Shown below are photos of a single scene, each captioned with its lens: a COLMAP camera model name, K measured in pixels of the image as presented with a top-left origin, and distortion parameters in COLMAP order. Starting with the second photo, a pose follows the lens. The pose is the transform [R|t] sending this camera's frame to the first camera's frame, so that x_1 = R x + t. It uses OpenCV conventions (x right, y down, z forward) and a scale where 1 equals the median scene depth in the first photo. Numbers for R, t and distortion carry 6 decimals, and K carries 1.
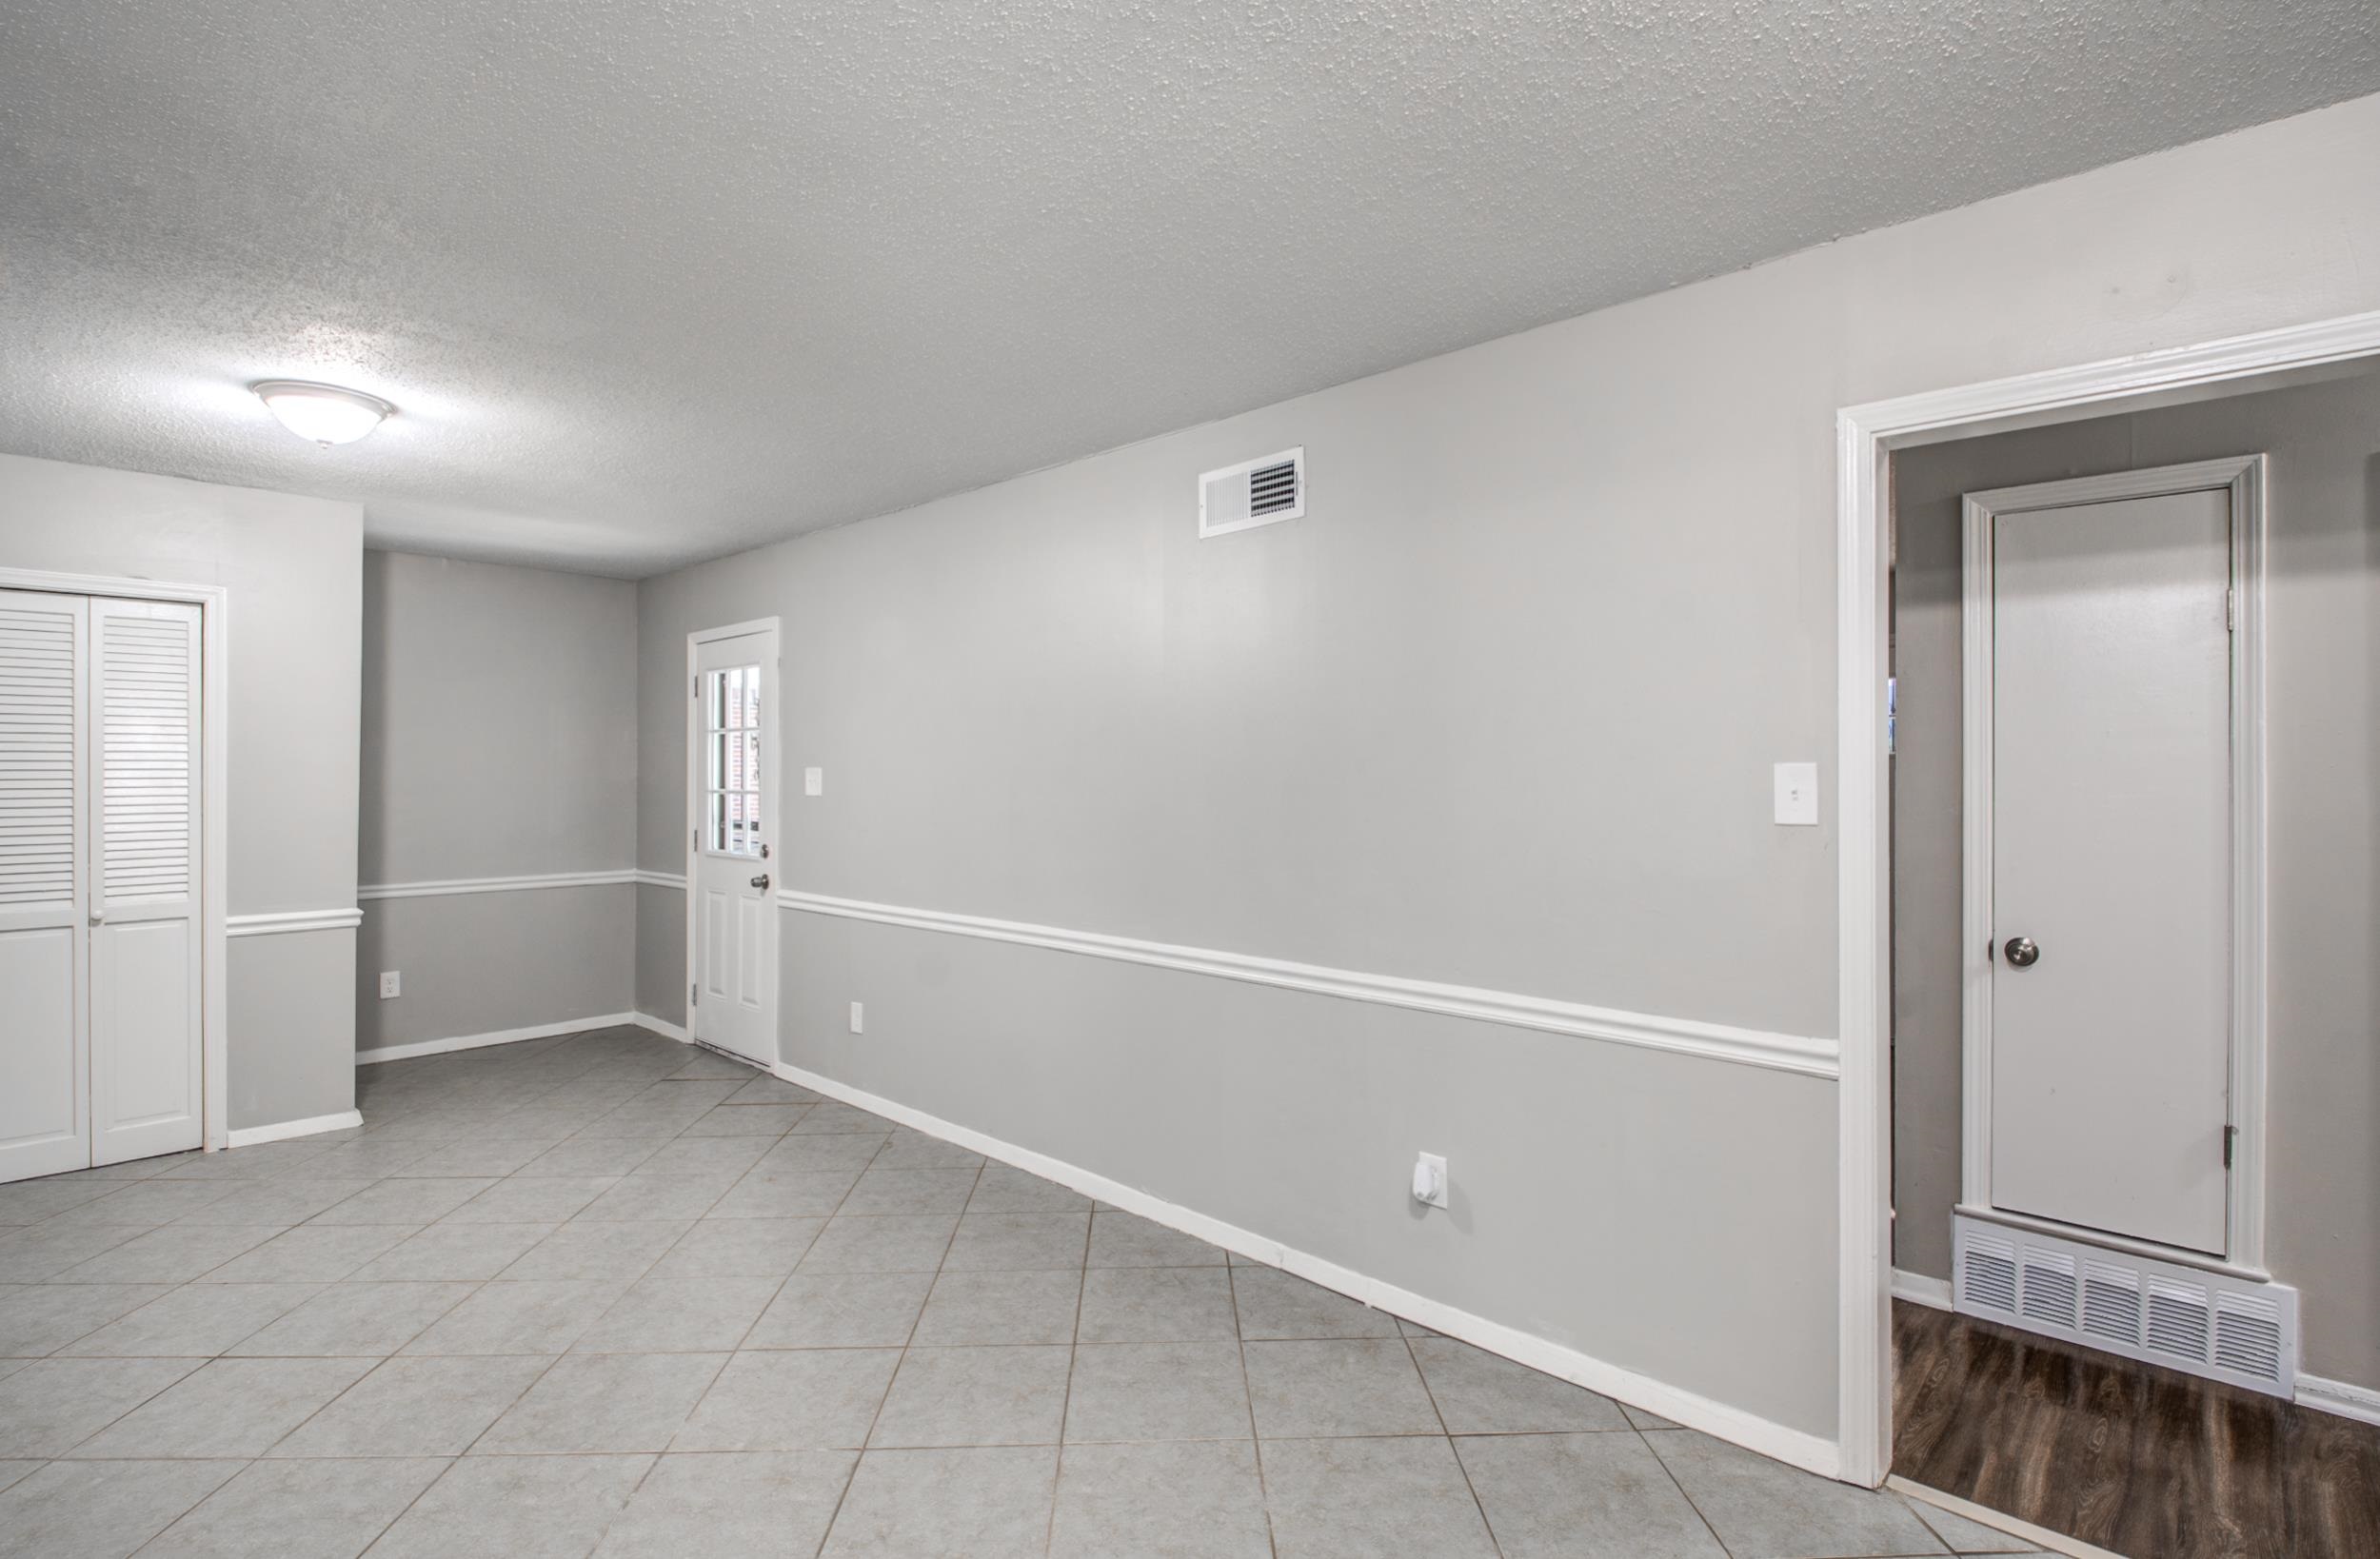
lens RADIAL K [[1021.8, 0, 1215.4], [0, 1021.8, 764.8], [0, 0, 1]] dist [-0.012178, -0.006139]
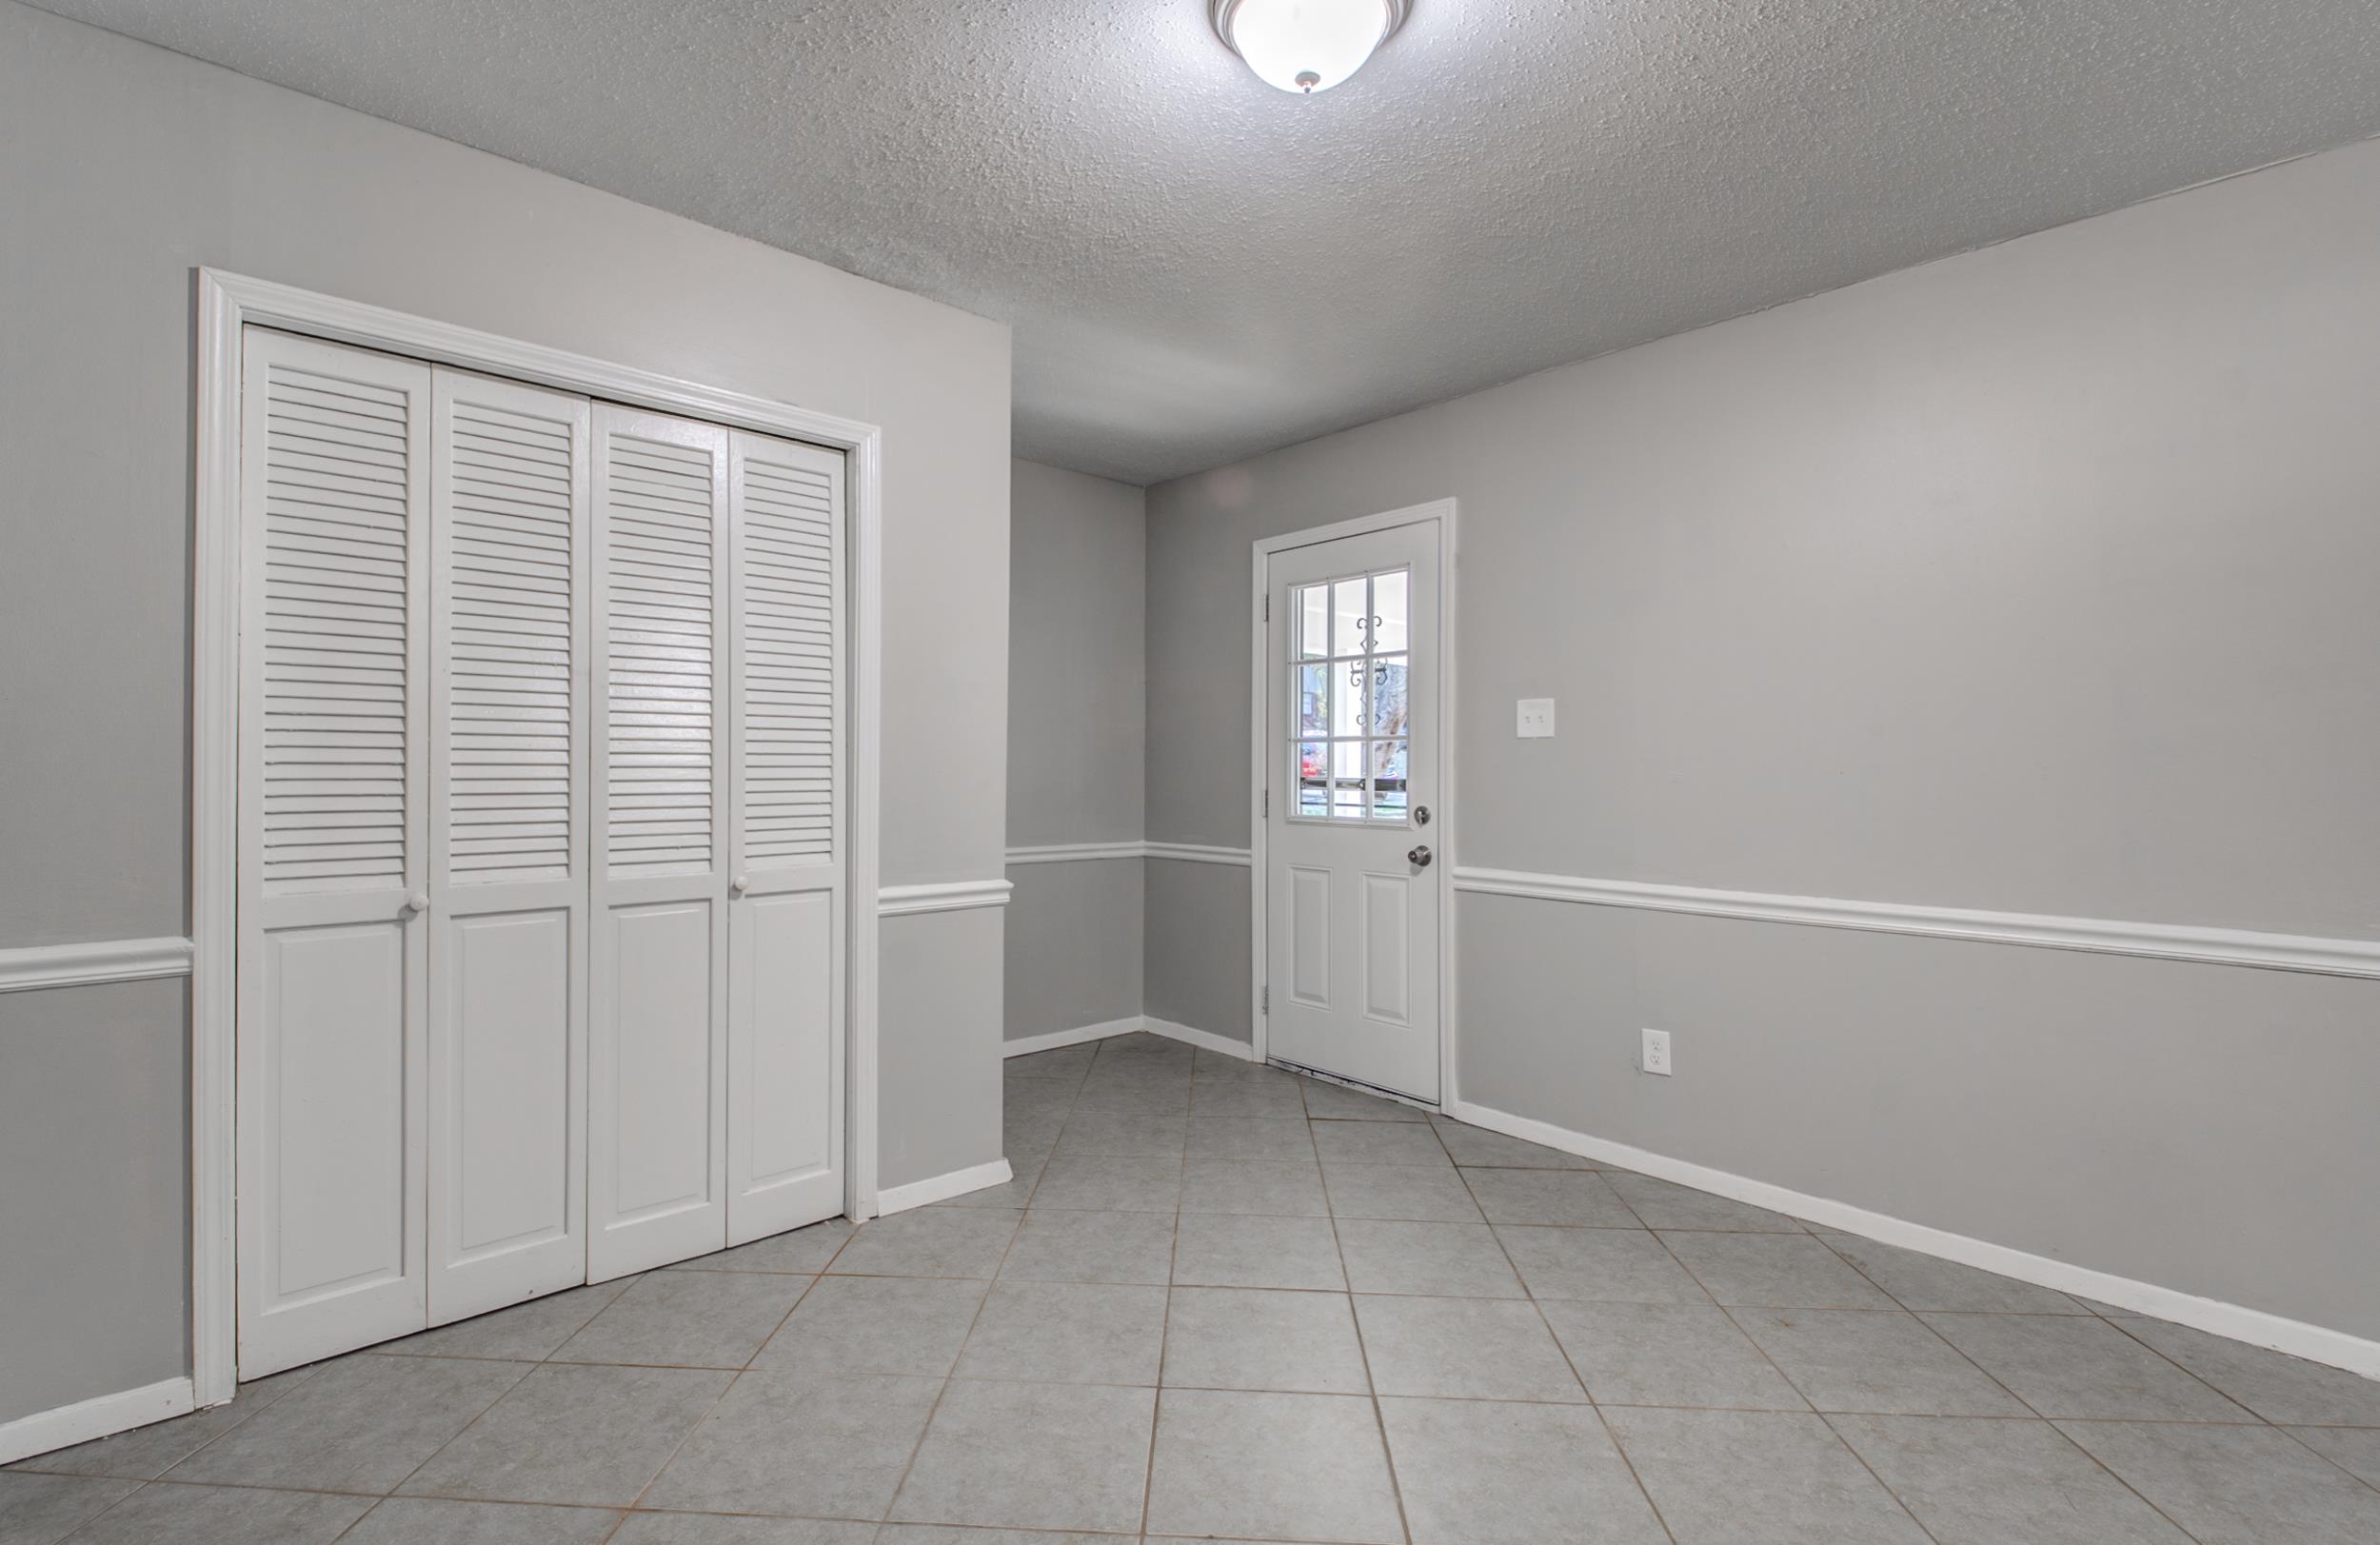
lens RADIAL K [[1021.9, 0, 1202.9], [0, 1021.9, 752.8], [0, 0, 1]] dist [-0.012178, -0.006139]
pose [[0.992482, 0.007158, -0.122182, -0.619604], [-0.007767, 0.999960, -0.004507, 0.052553], [0.122145, 0.005422, 0.992497, 0.286100]]
